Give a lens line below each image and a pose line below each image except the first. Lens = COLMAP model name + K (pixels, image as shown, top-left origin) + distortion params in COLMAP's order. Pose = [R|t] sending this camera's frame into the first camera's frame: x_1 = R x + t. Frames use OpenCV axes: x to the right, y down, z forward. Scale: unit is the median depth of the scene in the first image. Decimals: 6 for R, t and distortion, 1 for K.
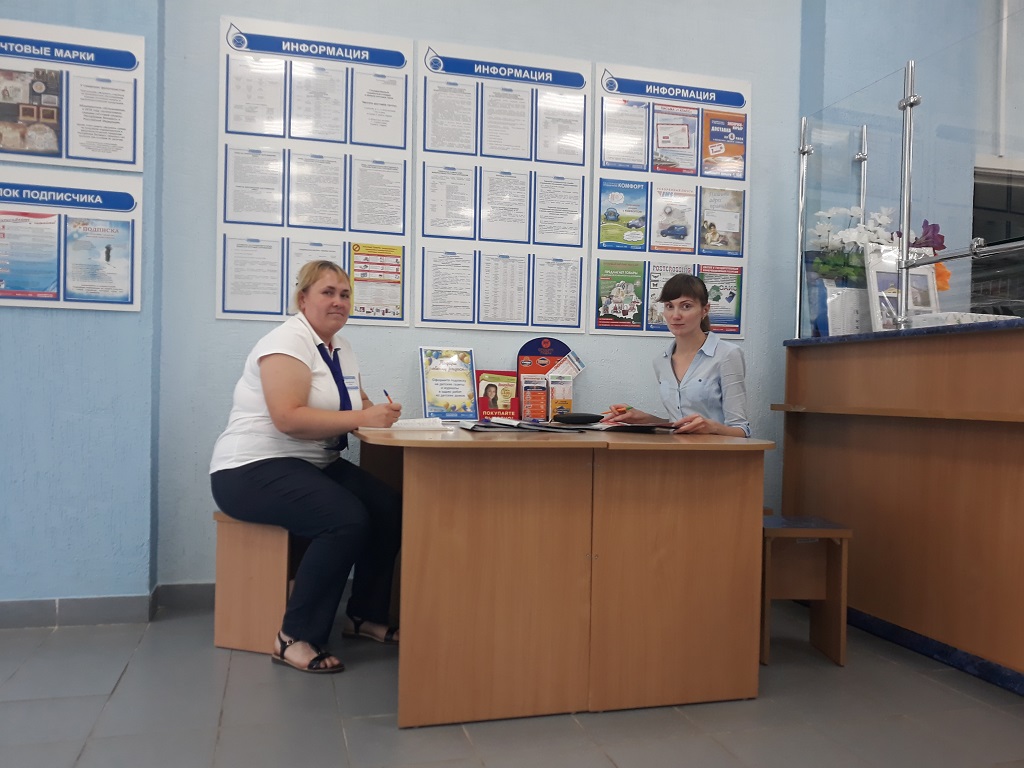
lens RADIAL K [[870.5, 0, 512.0], [0, 870.5, 384.0], [0, 0, 1]] dist [-0.000782, -0.004805]
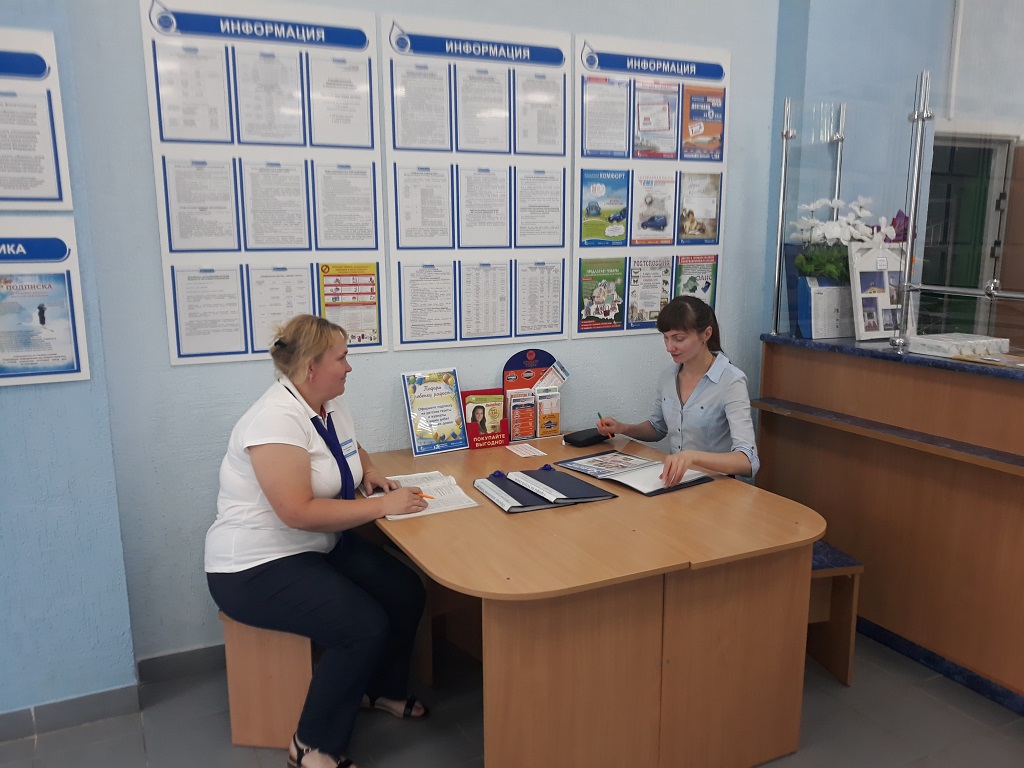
lens RADIAL K [[870.5, 0, 512.0], [0, 870.5, 384.0], [0, 0, 1]] dist [-0.000782, -0.004805]
pose [[0.980882, -0.059812, 0.185184, -0.160191], [0.022690, 0.980256, 0.196429, -0.205862], [-0.193277, -0.188471, 0.962872, 0.096117]]
